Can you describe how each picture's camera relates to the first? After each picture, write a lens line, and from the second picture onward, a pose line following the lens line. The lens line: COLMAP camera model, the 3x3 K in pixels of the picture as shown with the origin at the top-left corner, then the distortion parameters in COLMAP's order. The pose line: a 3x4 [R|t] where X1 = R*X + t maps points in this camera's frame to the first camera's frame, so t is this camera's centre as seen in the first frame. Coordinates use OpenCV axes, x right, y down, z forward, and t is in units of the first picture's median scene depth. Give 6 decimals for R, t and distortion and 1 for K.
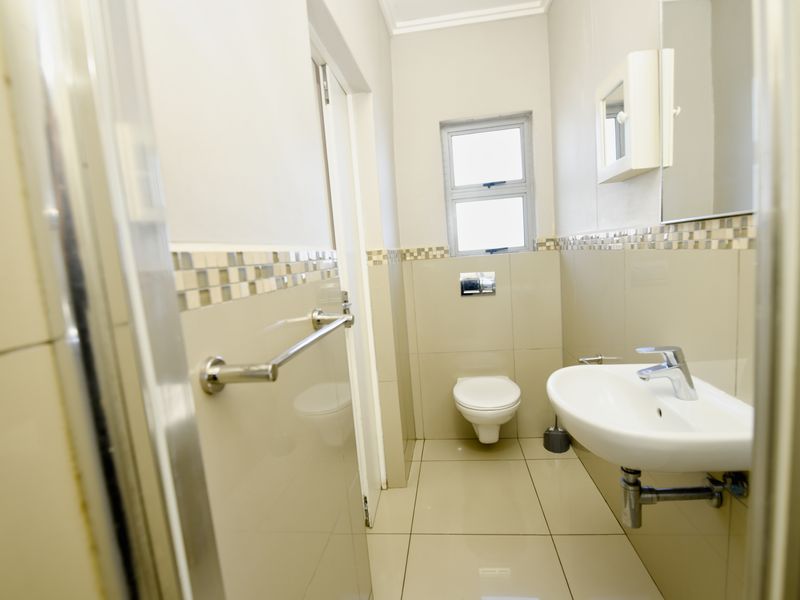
lens RADIAL K [[395.9, 0, 402.0], [0, 395.9, 302.5], [0, 0, 1]] dist [-0.023402, -0.001286]
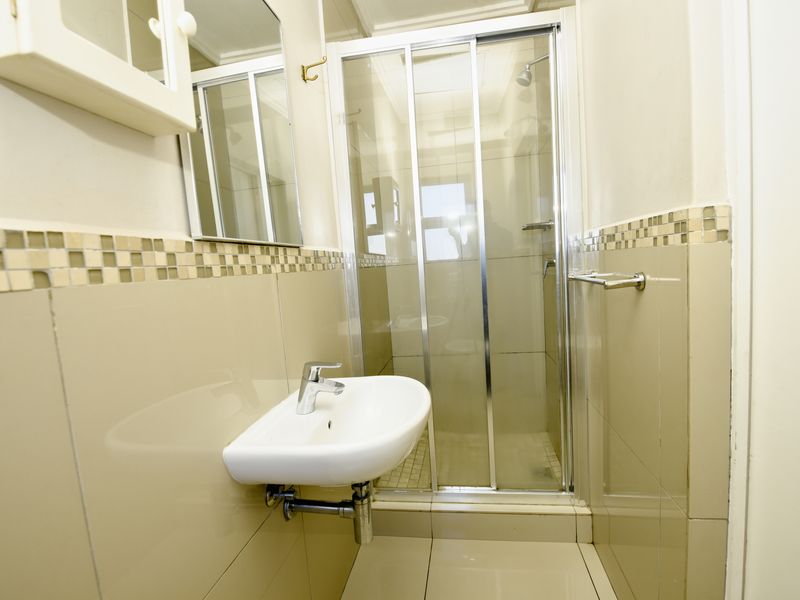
lens RADIAL K [[395.9, 0, 401.4], [0, 395.9, 301.9], [0, 0, 1]] dist [-0.023402, -0.001286]
pose [[-0.988037, 0.144891, 0.052806, 0.378424], [0.152724, 0.966829, 0.204738, -0.217204], [-0.021390, 0.210353, -0.977391, 1.983279]]
